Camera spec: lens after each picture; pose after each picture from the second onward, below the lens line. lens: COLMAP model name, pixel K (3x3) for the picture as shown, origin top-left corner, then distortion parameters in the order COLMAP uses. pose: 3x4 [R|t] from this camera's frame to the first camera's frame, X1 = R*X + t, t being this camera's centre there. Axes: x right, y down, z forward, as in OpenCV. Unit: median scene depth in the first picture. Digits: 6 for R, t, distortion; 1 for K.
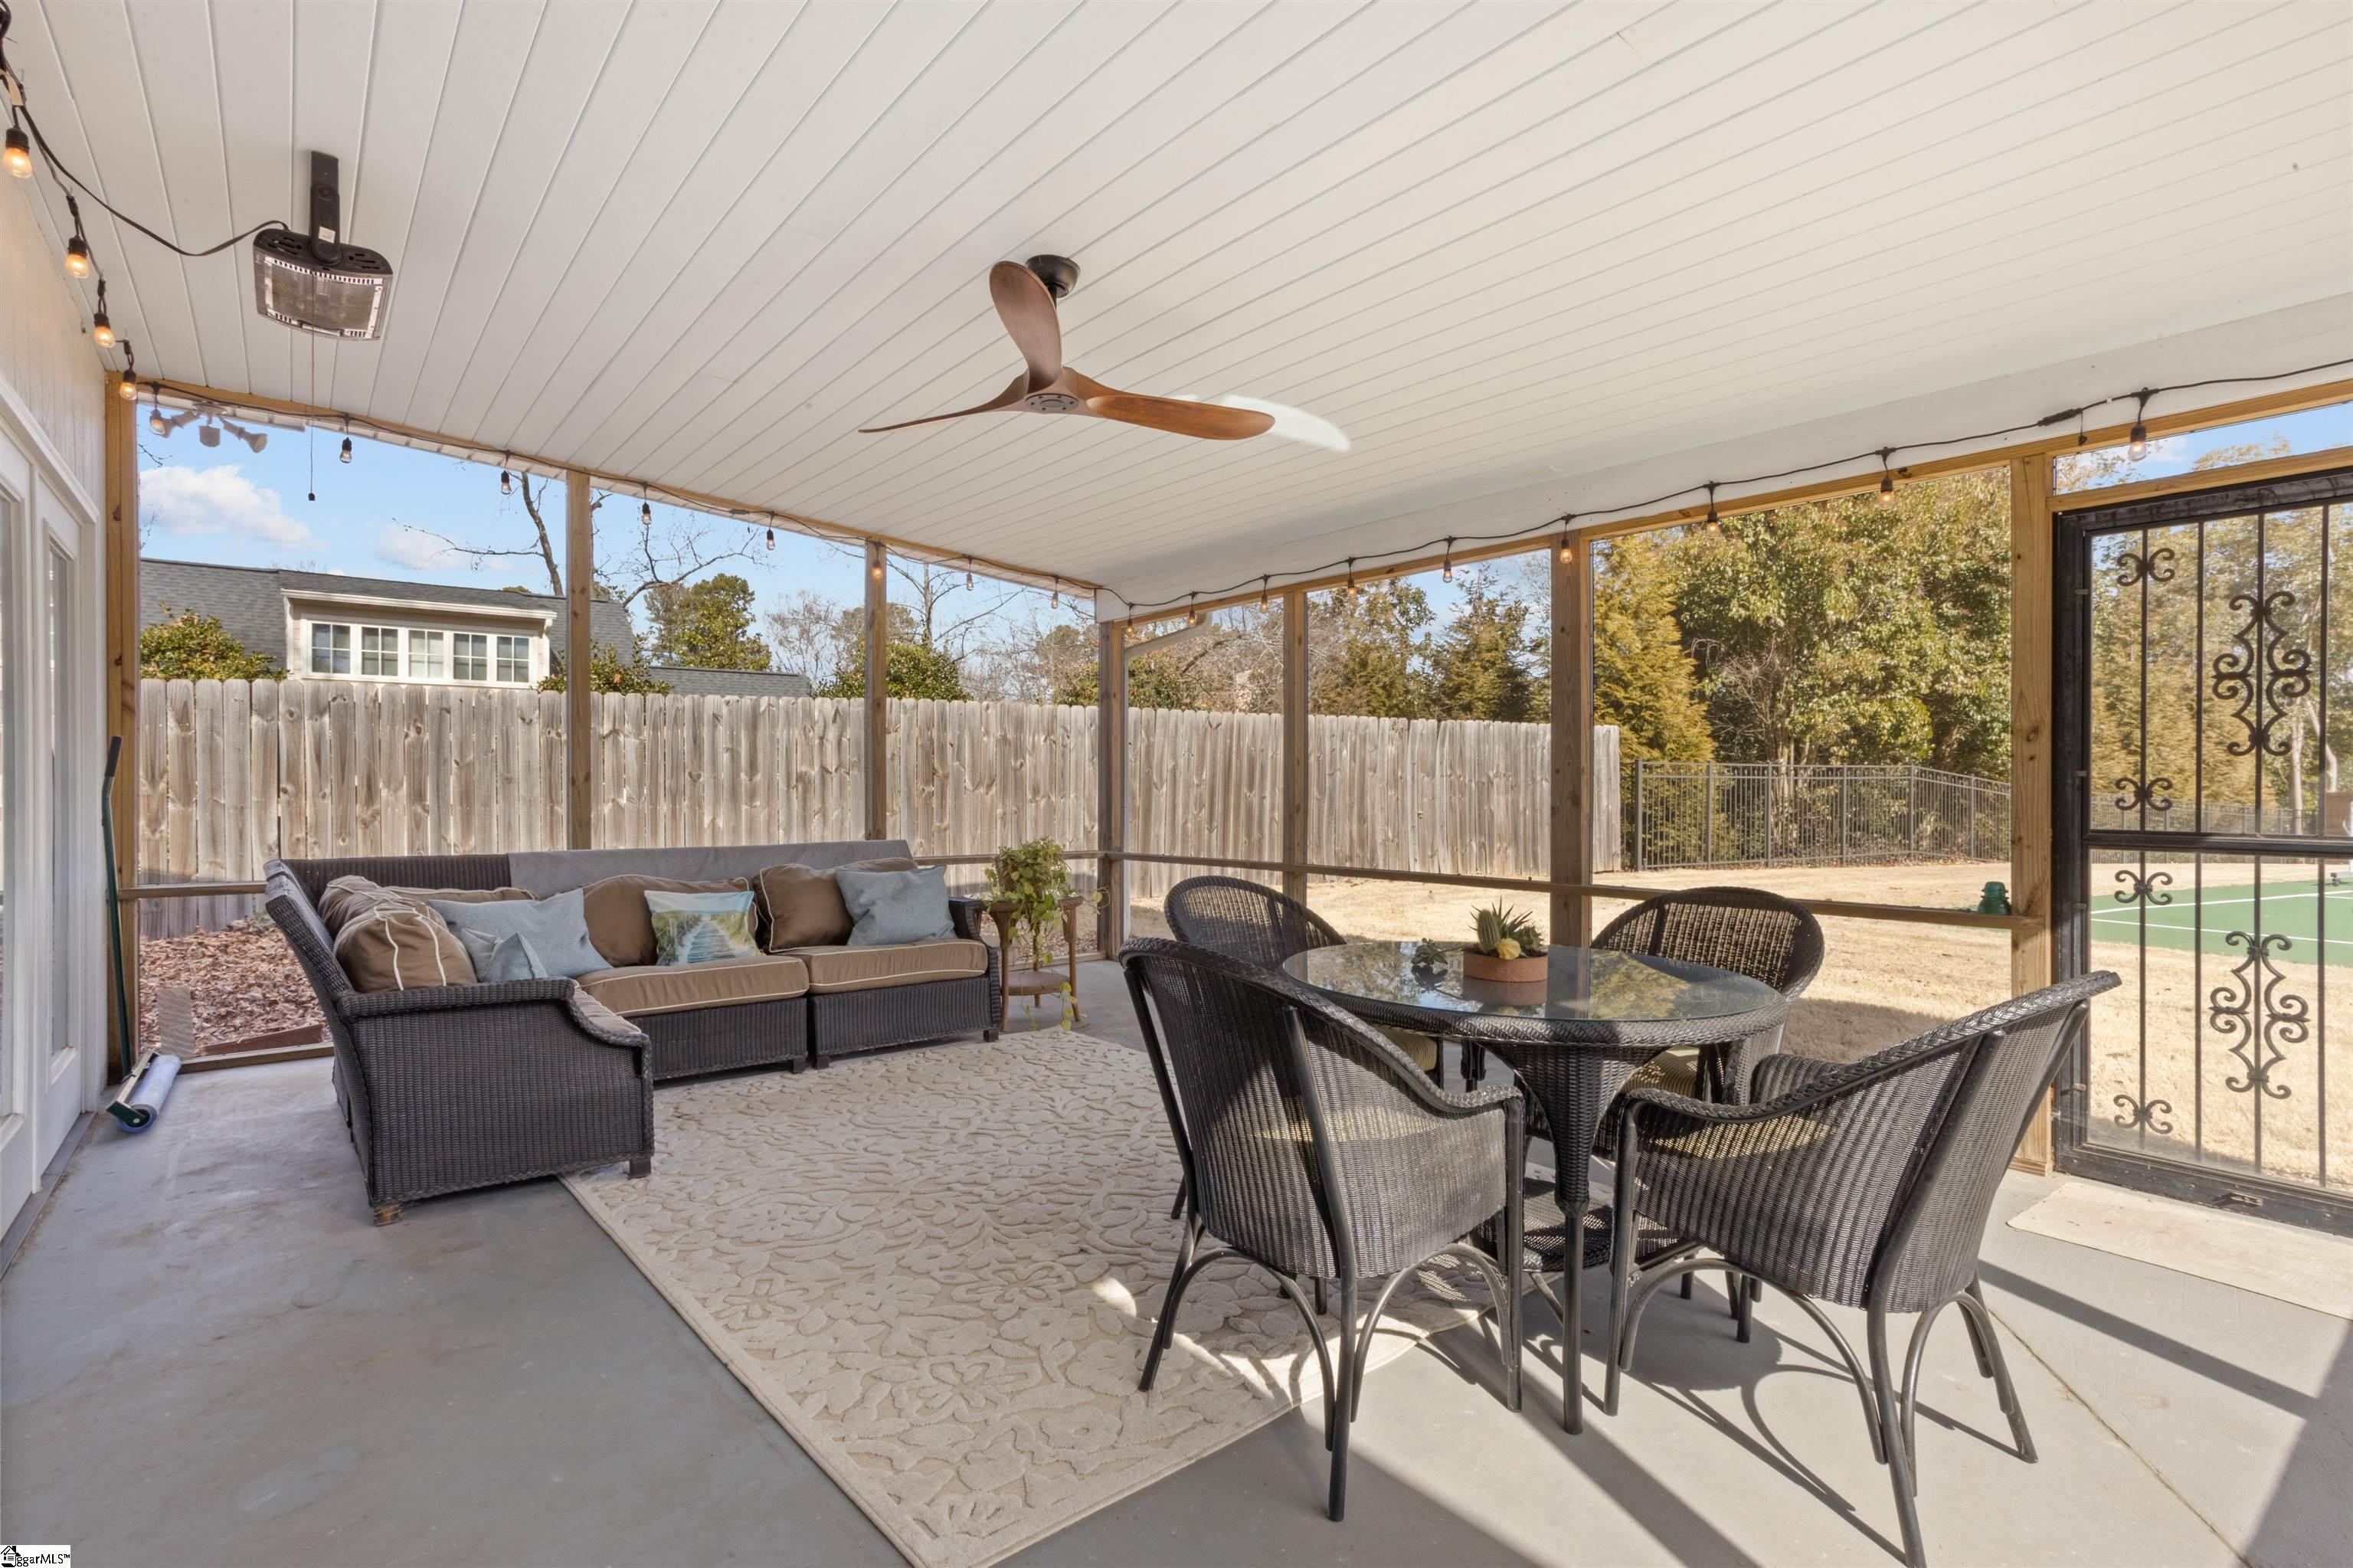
lens RADIAL K [[1134.0, 0, 1176.1], [0, 1134.0, 788.0], [0, 0, 1]] dist [-0.003789, 0.001260]
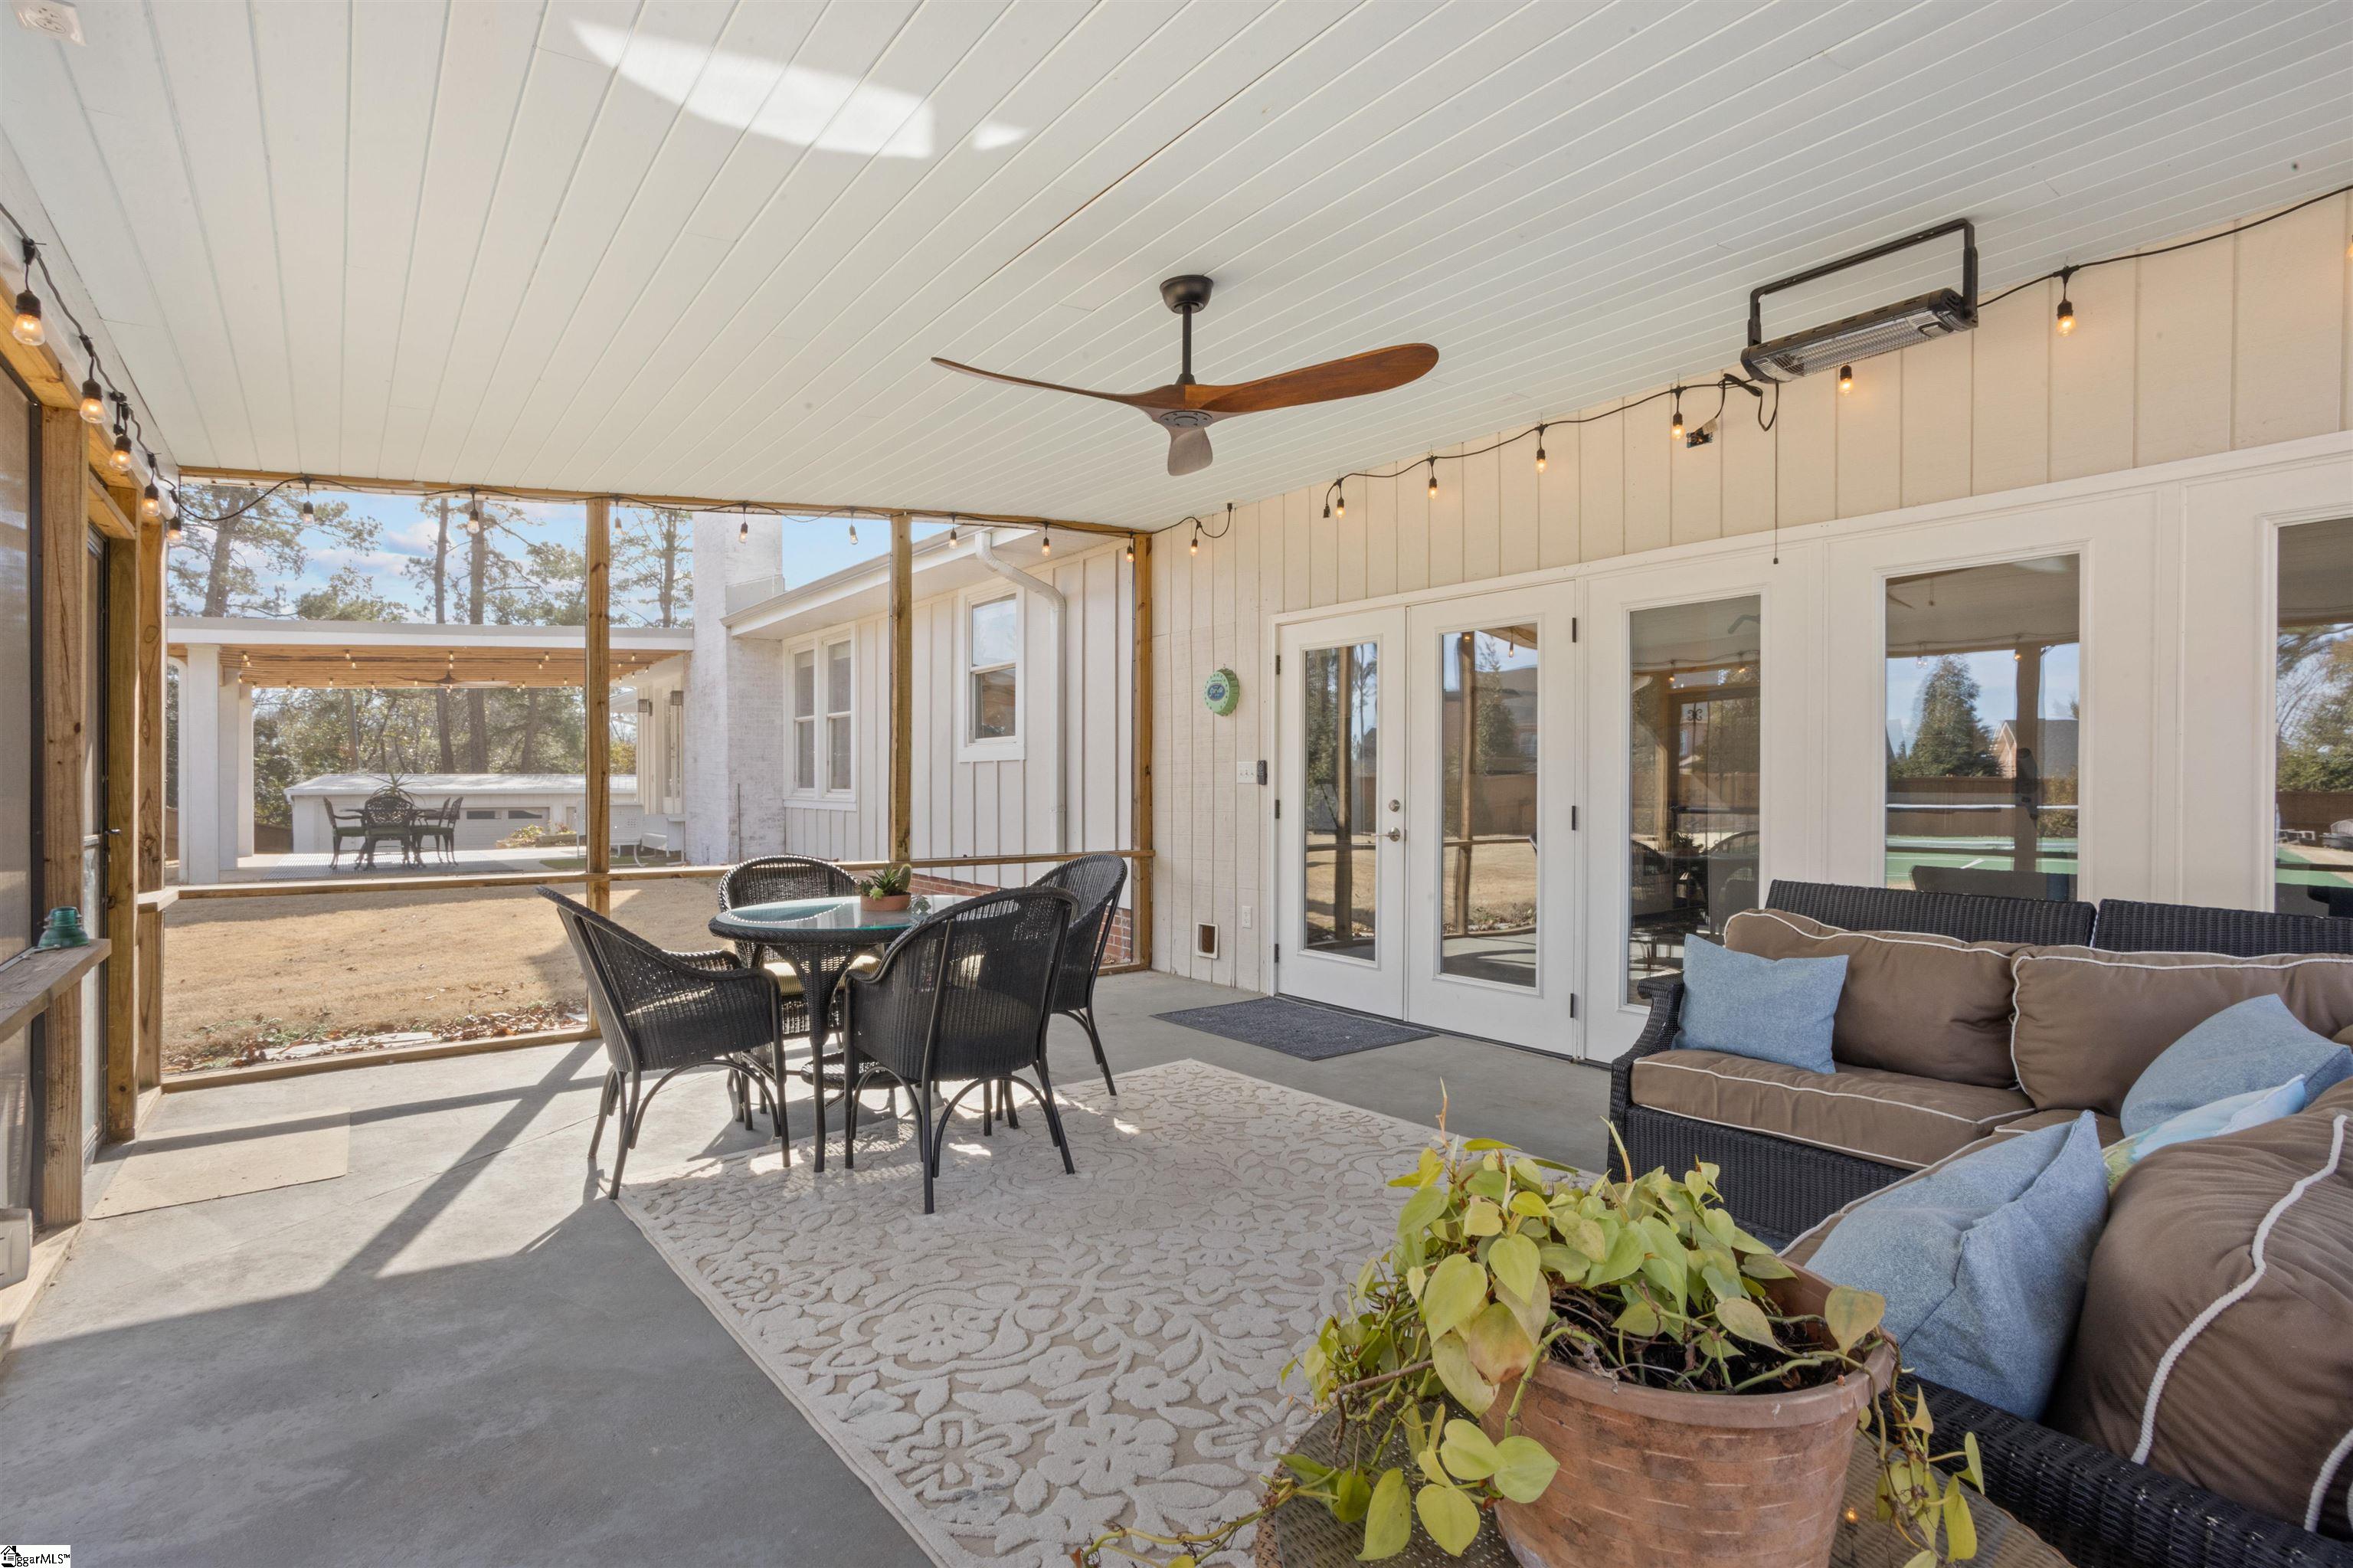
lens RADIAL K [[1134.0, 0, 1177.5], [0, 1134.0, 787.7], [0, 0, 1]] dist [-0.003789, 0.001260]
pose [[-0.999528, -0.004746, 0.030362, -0.150261], [-0.004610, 0.999979, 0.004538, -0.012768], [-0.030383, 0.004396, -0.999529, 2.290218]]
